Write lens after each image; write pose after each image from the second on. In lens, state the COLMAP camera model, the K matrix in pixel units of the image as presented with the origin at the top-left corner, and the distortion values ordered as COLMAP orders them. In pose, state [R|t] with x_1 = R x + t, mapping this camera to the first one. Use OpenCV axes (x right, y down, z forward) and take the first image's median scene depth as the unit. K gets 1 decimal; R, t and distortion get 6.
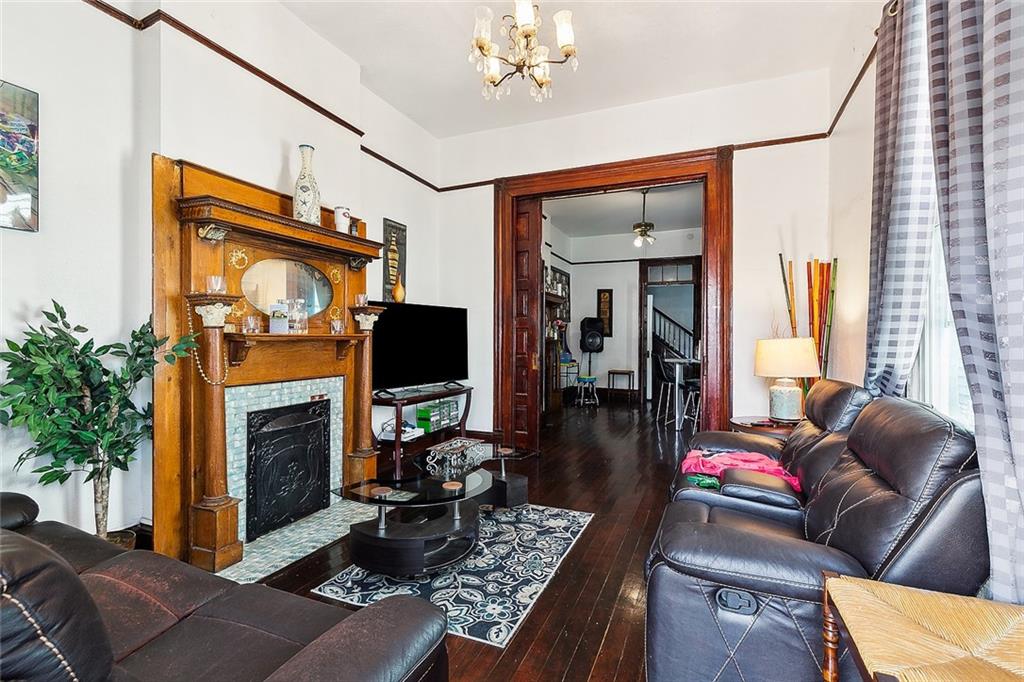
lens RADIAL K [[467.7, 0, 512.0], [0, 467.7, 341.0], [0, 0, 1]] dist [-0.001700, -0.000055]
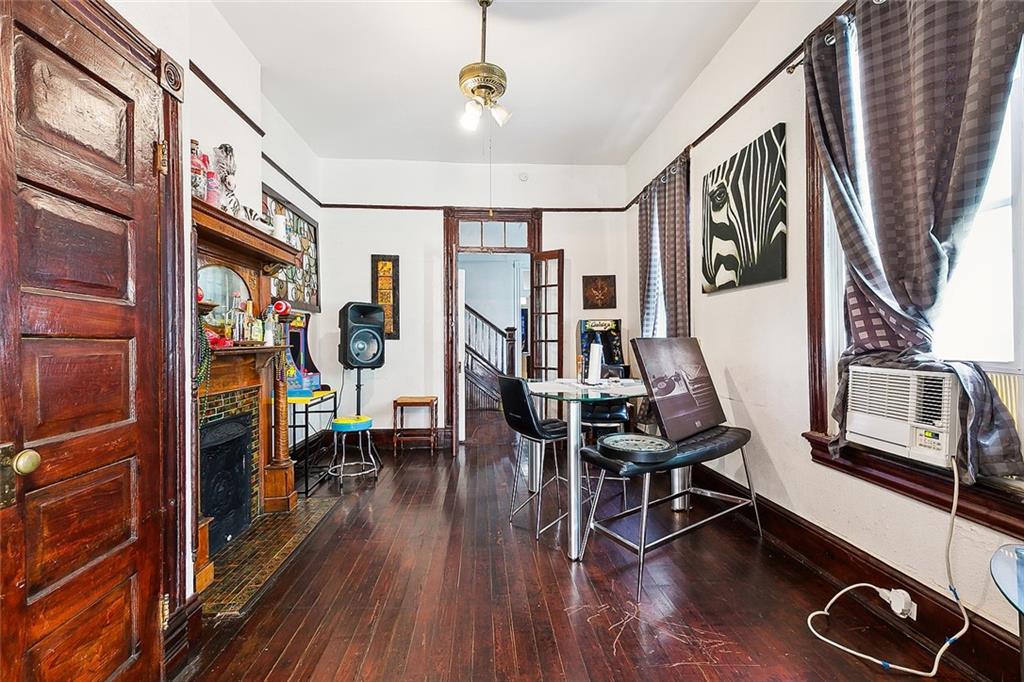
lens RADIAL K [[467.7, 0, 512.0], [0, 467.7, 341.0], [0, 0, 1]] dist [-0.001700, -0.000055]
pose [[0.892383, -0.014102, 0.451058, 0.081292], [0.016619, 0.999861, -0.001619, -0.003800], [-0.450973, 0.008940, 0.892493, 0.437539]]
